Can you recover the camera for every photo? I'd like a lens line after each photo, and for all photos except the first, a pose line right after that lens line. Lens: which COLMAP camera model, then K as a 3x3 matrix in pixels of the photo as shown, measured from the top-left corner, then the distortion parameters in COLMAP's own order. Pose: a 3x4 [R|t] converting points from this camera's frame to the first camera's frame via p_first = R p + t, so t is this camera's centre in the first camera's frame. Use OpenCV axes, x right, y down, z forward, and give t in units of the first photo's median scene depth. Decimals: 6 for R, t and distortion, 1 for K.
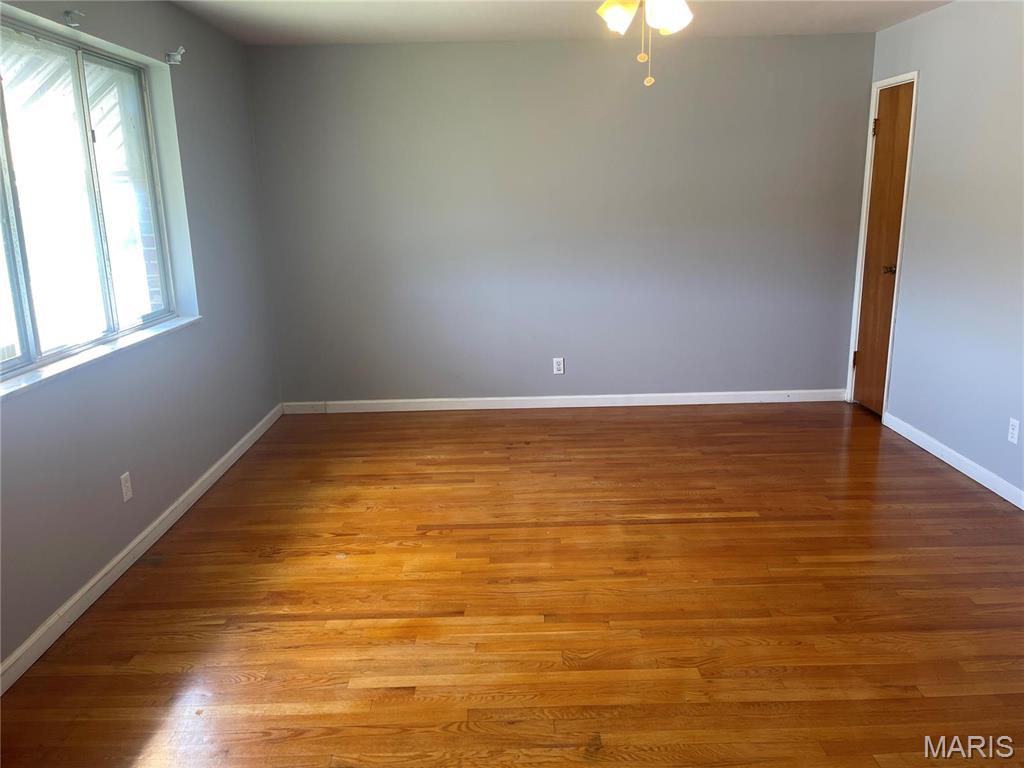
lens RADIAL K [[777.5, 0, 510.1], [0, 777.5, 378.1], [0, 0, 1]] dist [0.054650, -0.045807]
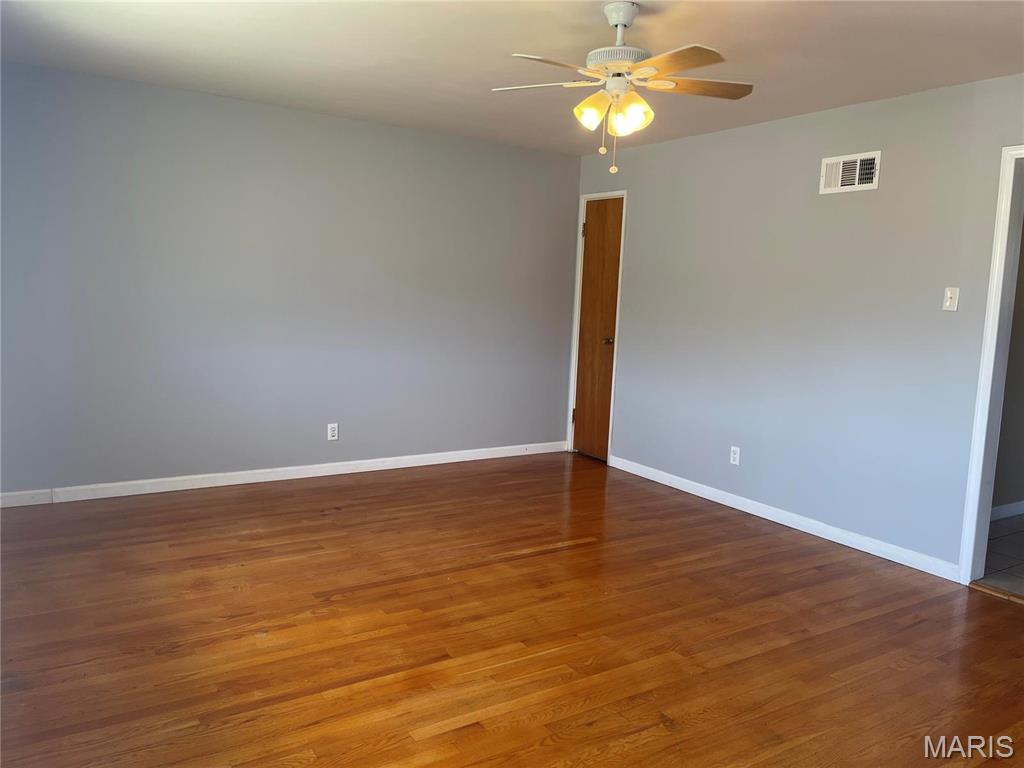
lens RADIAL K [[777.5, 0, 511.1], [0, 777.5, 386.1], [0, 0, 1]] dist [0.054650, -0.045807]
pose [[0.844441, -0.010853, 0.535539, -0.448846], [0.064893, 0.994503, -0.082169, 0.036242], [-0.531704, 0.104140, 0.840503, 0.061769]]
